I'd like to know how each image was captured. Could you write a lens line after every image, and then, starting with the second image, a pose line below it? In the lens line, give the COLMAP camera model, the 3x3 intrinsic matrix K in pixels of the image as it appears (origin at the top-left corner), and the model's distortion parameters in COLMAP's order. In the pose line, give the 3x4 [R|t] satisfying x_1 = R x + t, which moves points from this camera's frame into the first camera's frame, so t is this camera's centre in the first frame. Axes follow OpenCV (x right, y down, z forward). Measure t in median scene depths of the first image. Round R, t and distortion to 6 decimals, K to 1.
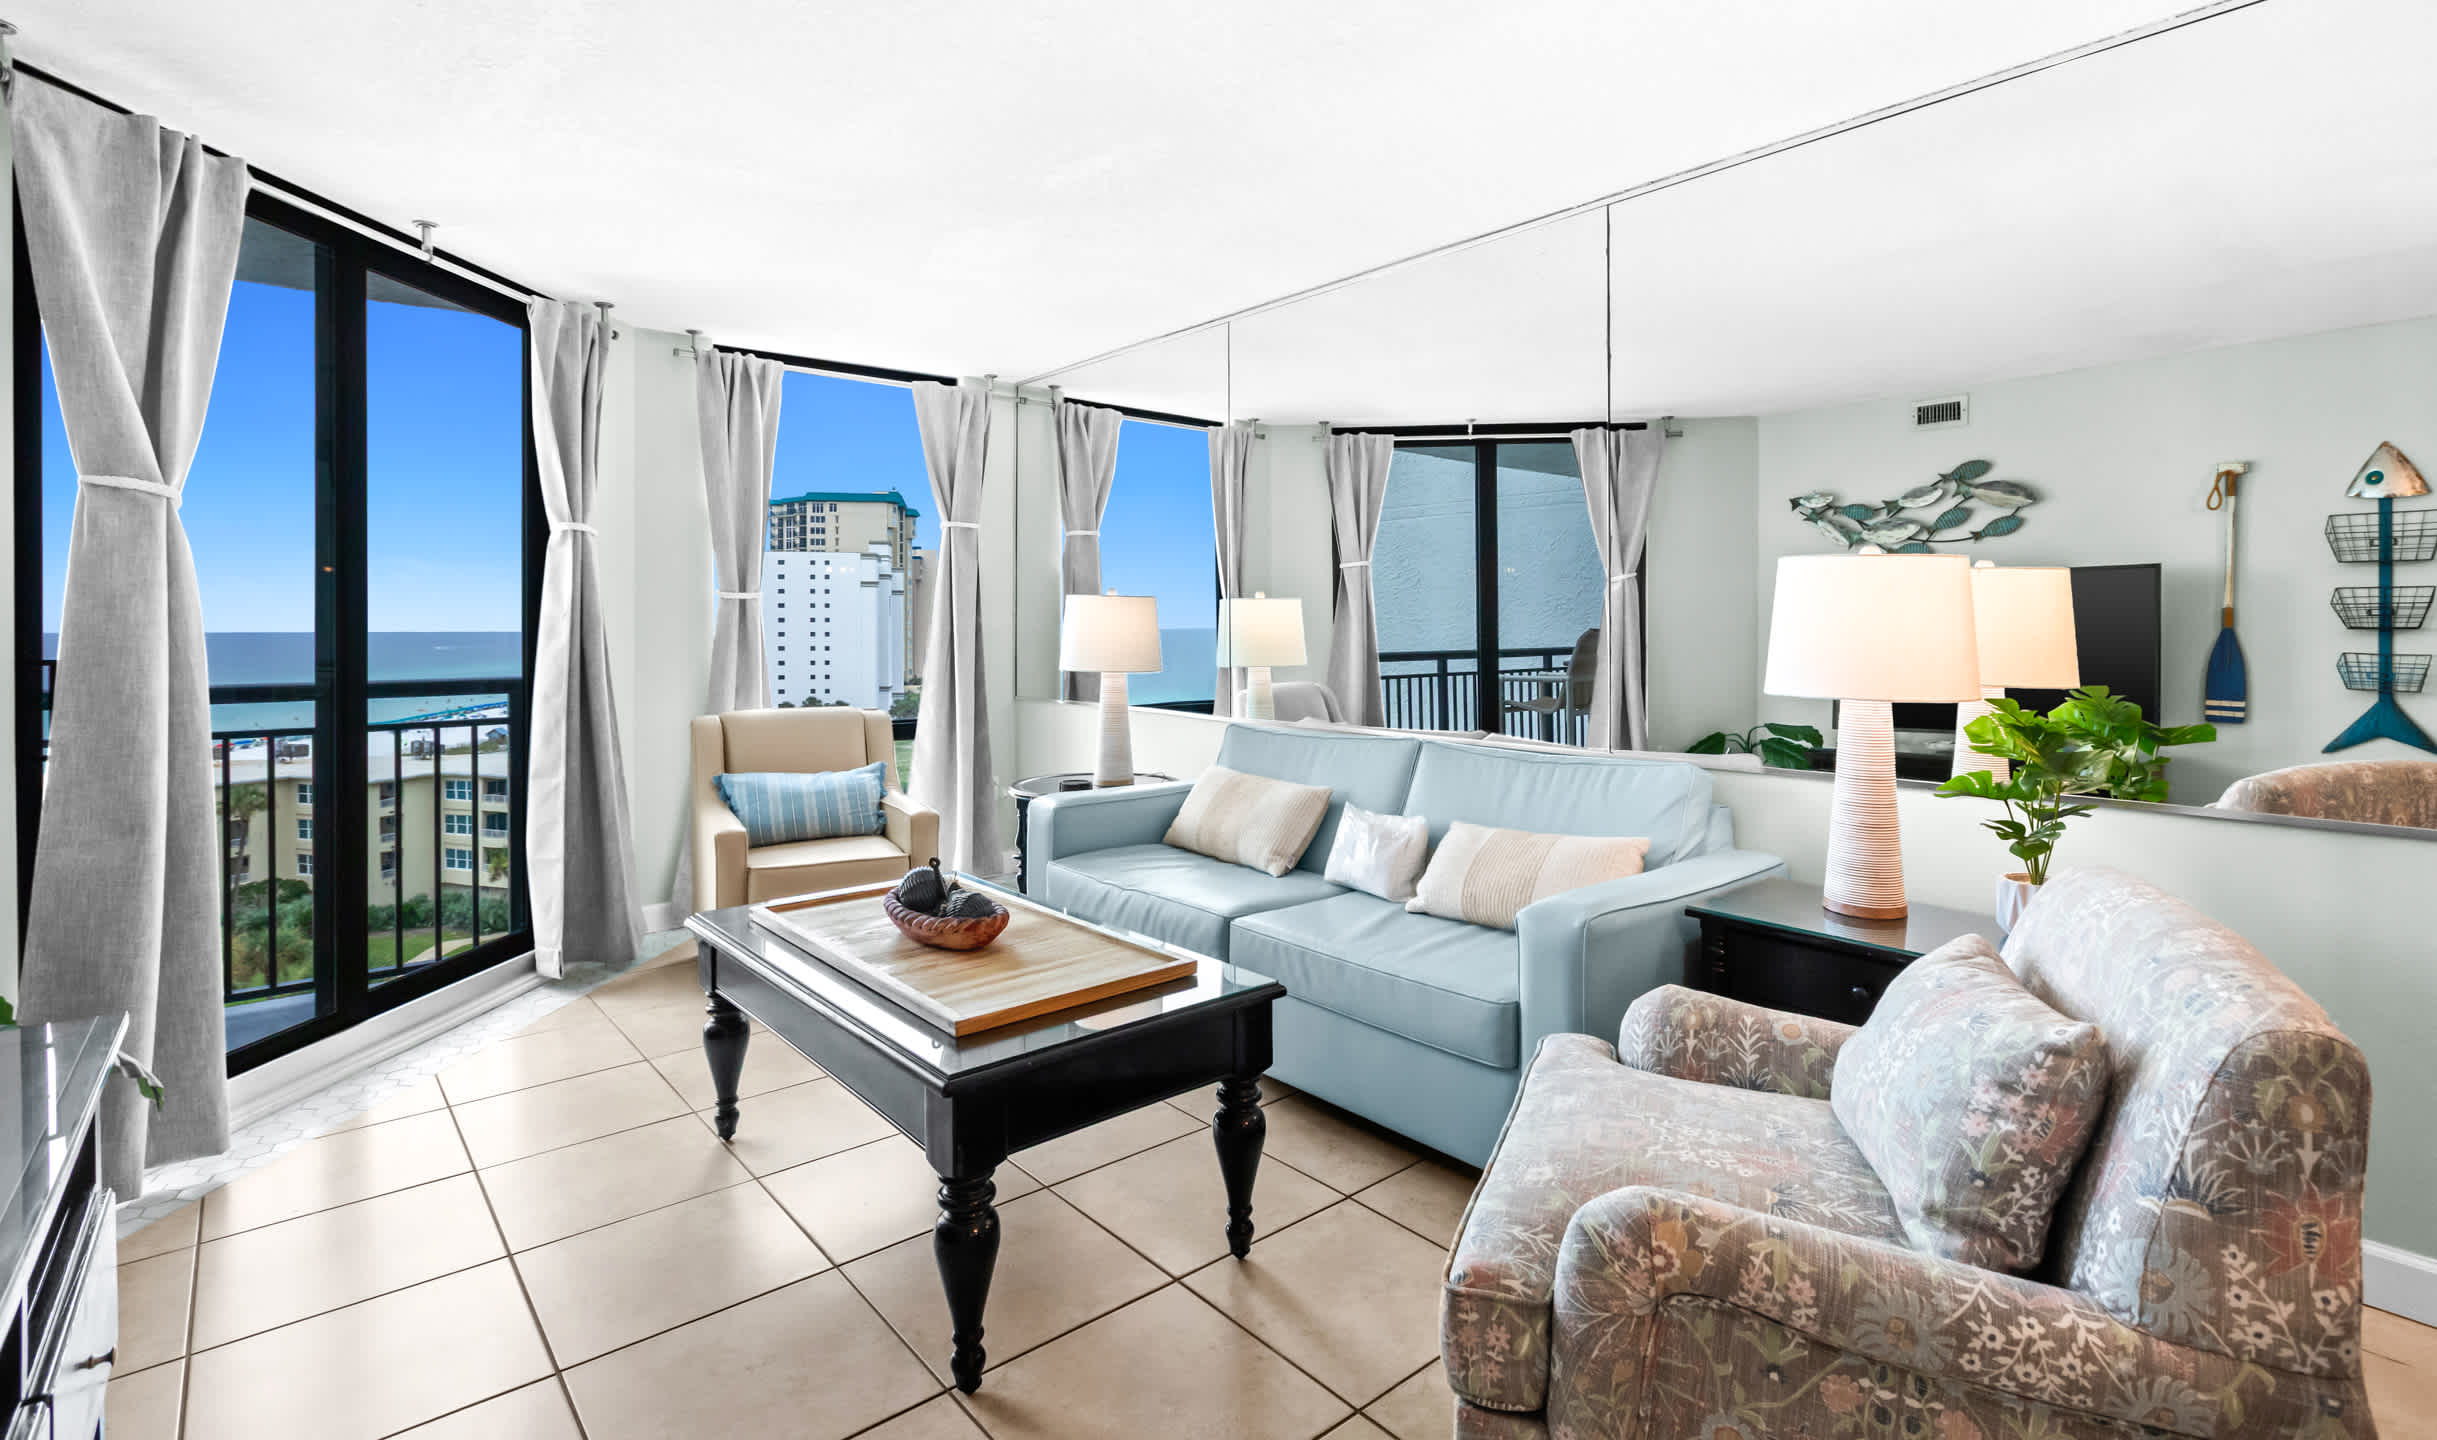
lens RADIAL K [[1129.9, 0, 1216.0], [0, 1129.9, 627.1], [0, 0, 1]] dist [0.001534, 0.000099]
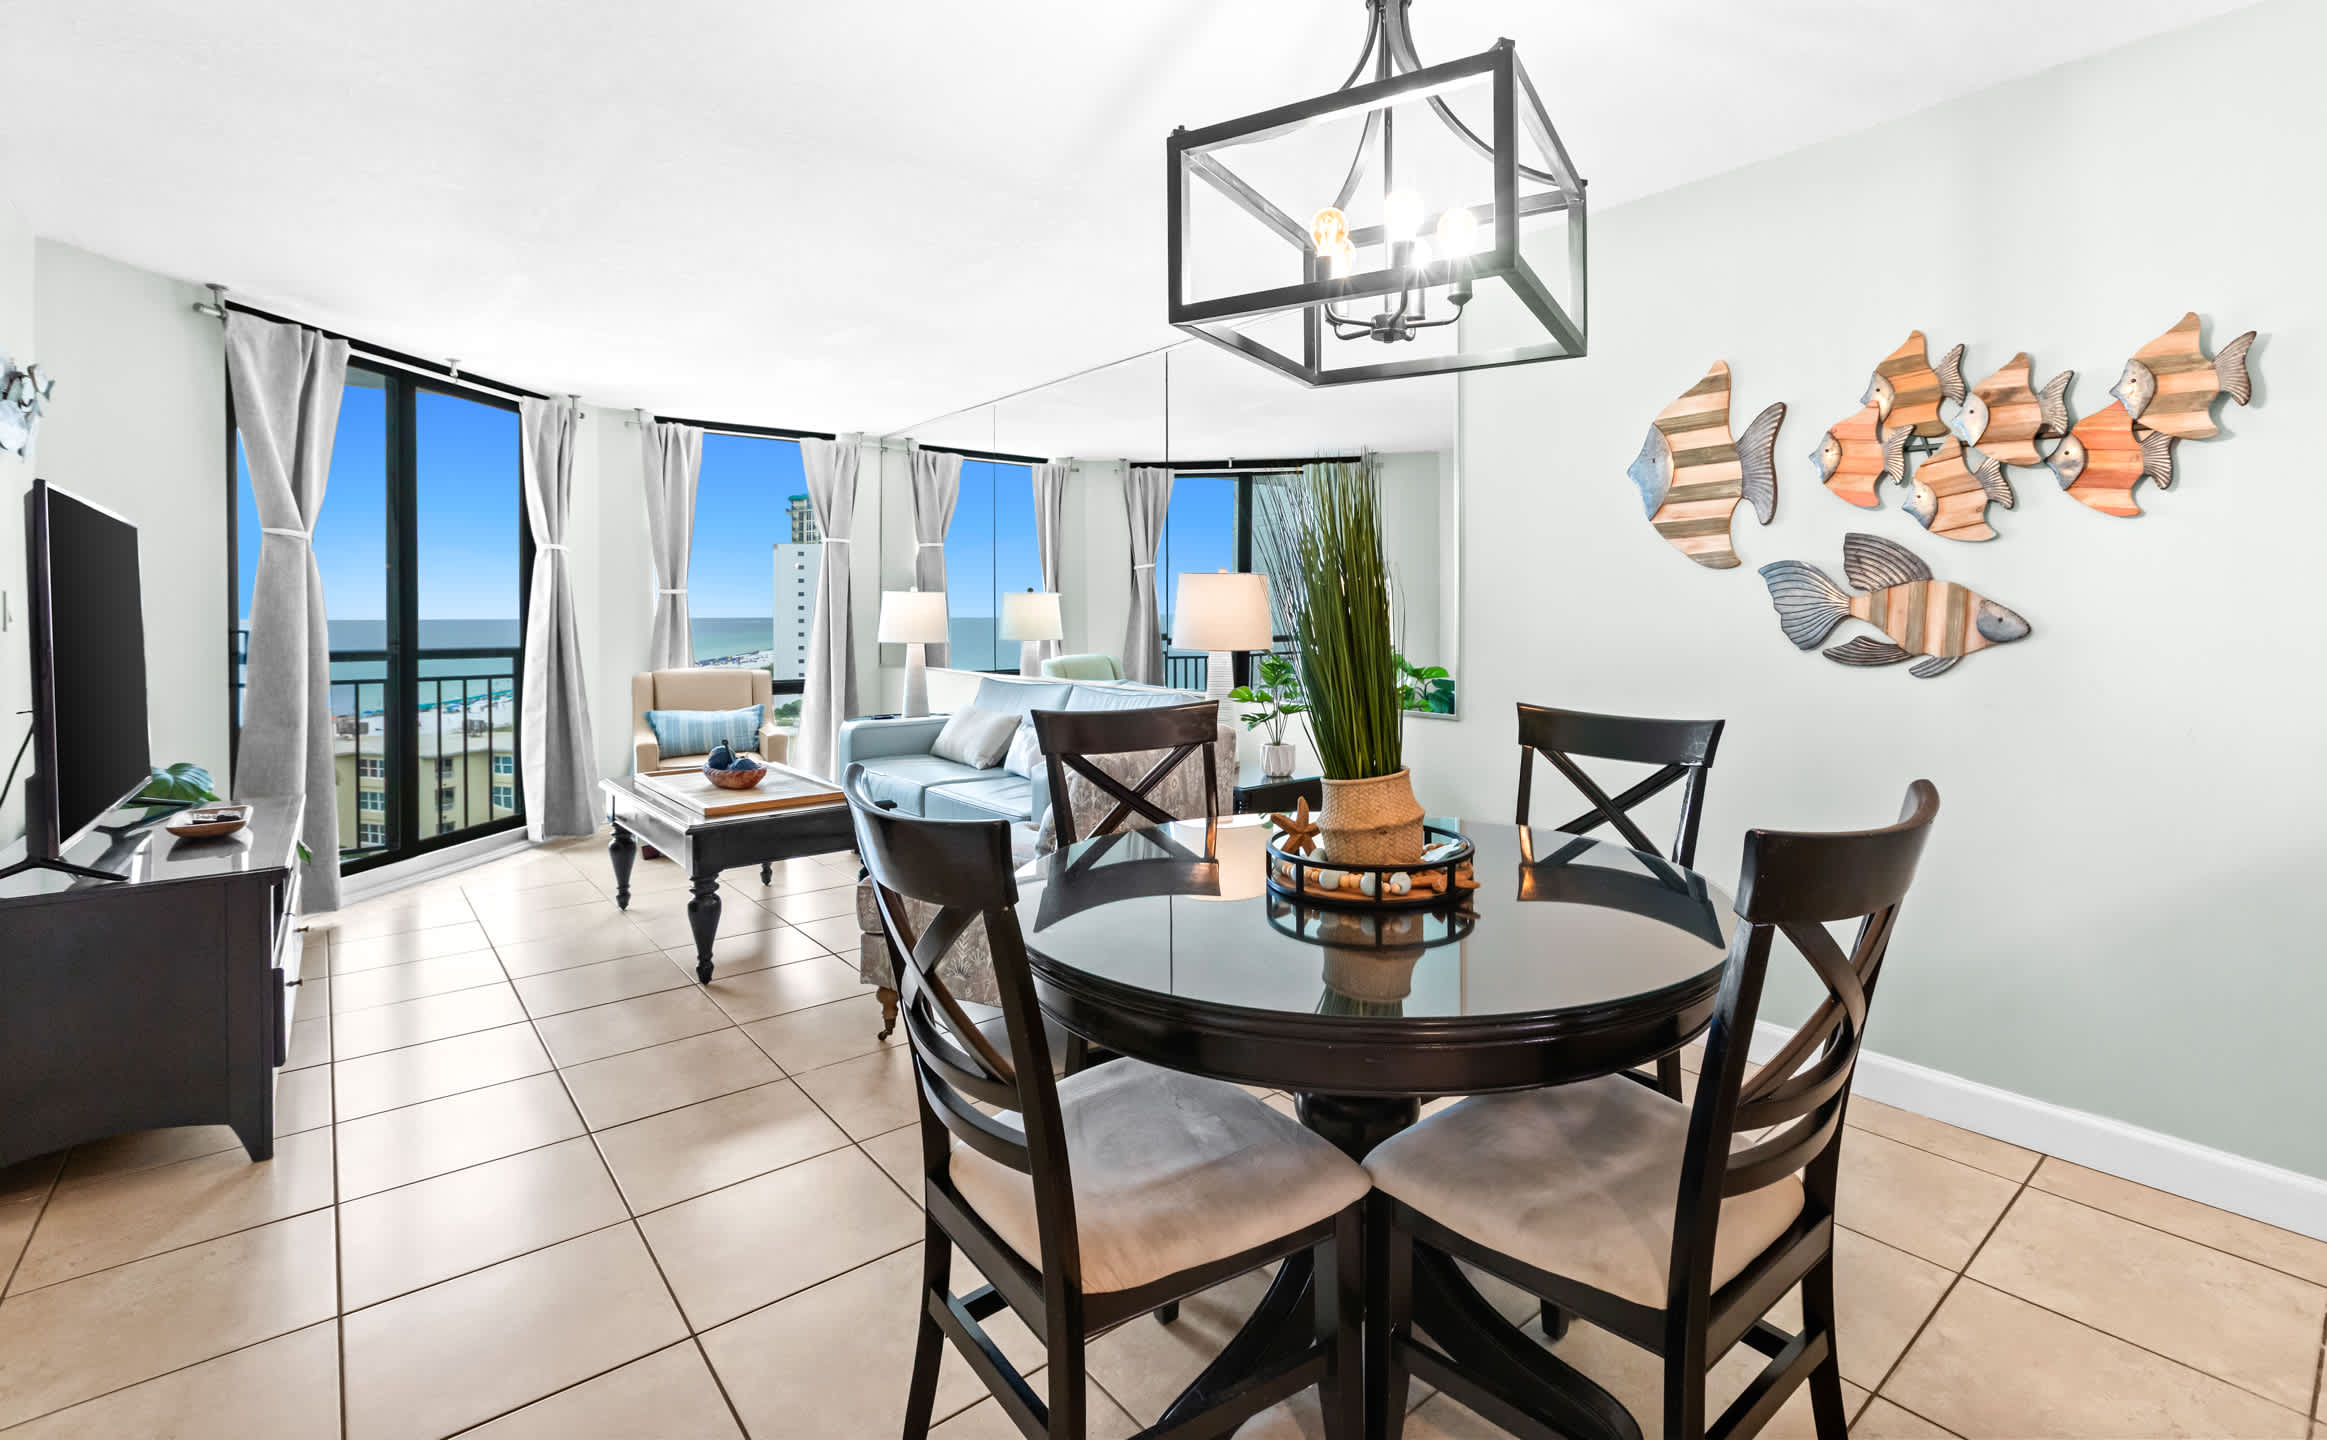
lens RADIAL K [[1055.8, 0, 1168.4], [0, 1055.8, 620.4], [0, 0, 1]] dist [0.000746, 0.000144]
pose [[0.999539, -0.002482, -0.030263, 0.297212], [0.002599, 0.999989, 0.003814, 0.006440], [0.030253, -0.003891, 0.999535, -0.385908]]
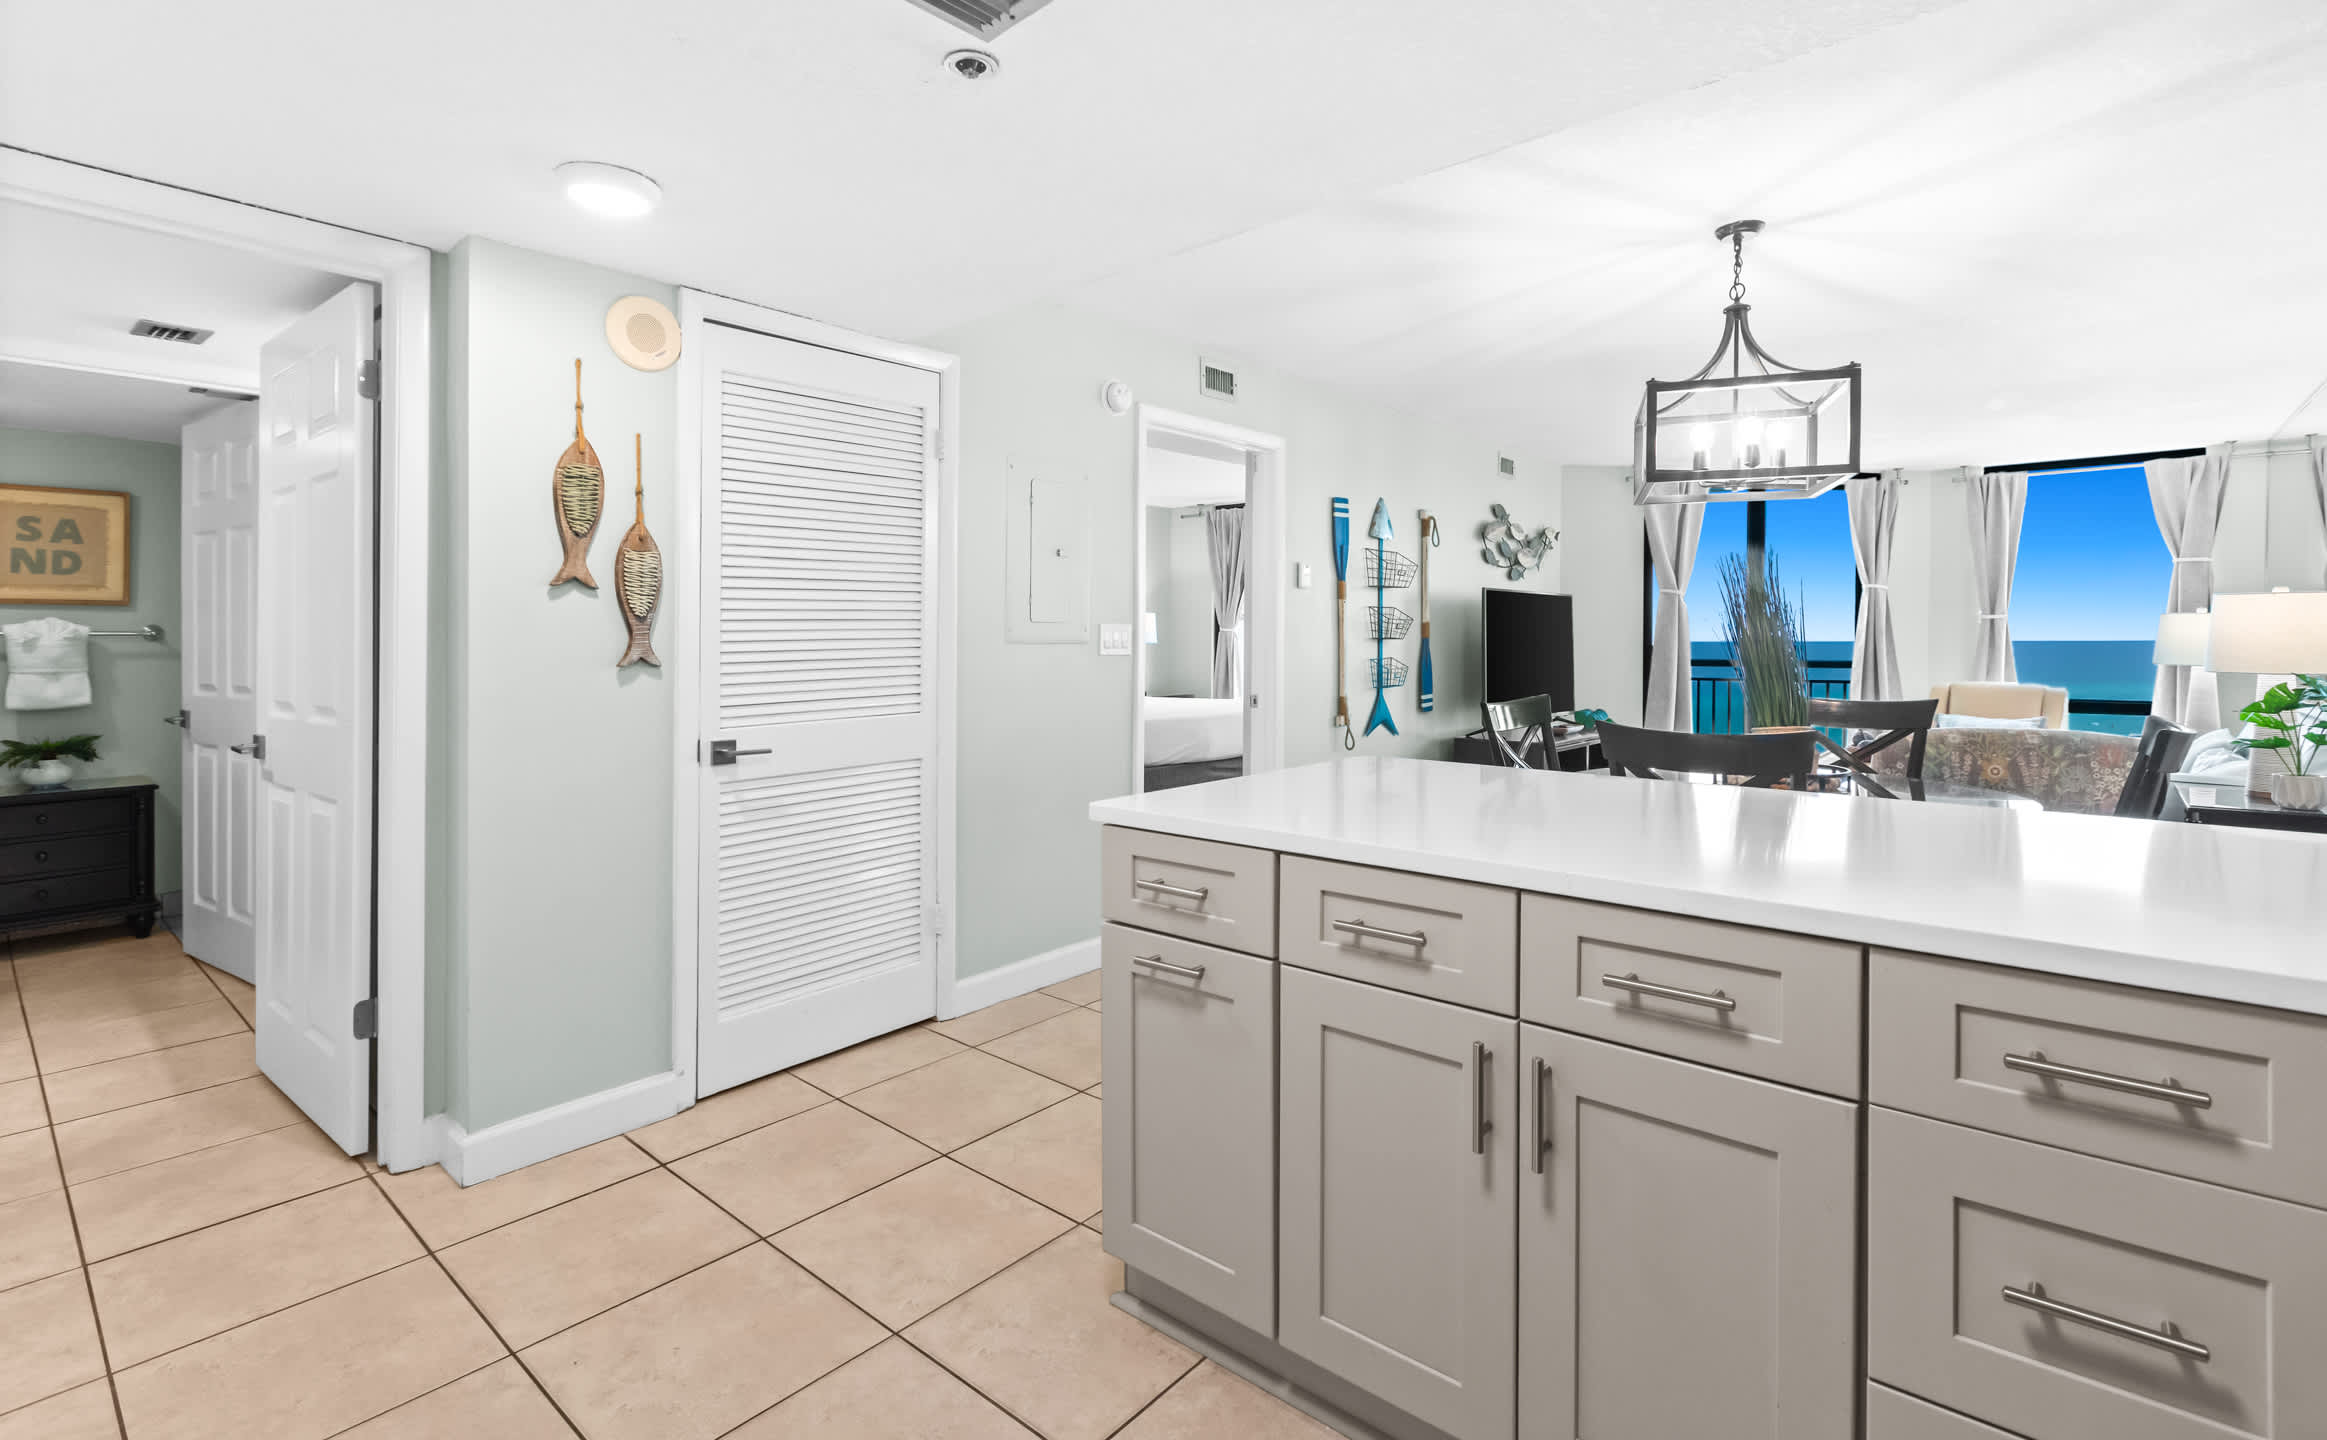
lens RADIAL K [[1052.1, 0, 1172.0], [0, 1052.1, 637.9], [0, 0, 1]] dist [-0.001564, -0.001205]
pose [[0.157168, -0.000076, -0.987572, 1.093626], [-0.003133, 0.999995, -0.000575, 0.009287], [0.987567, 0.003184, 0.157167, -0.528062]]
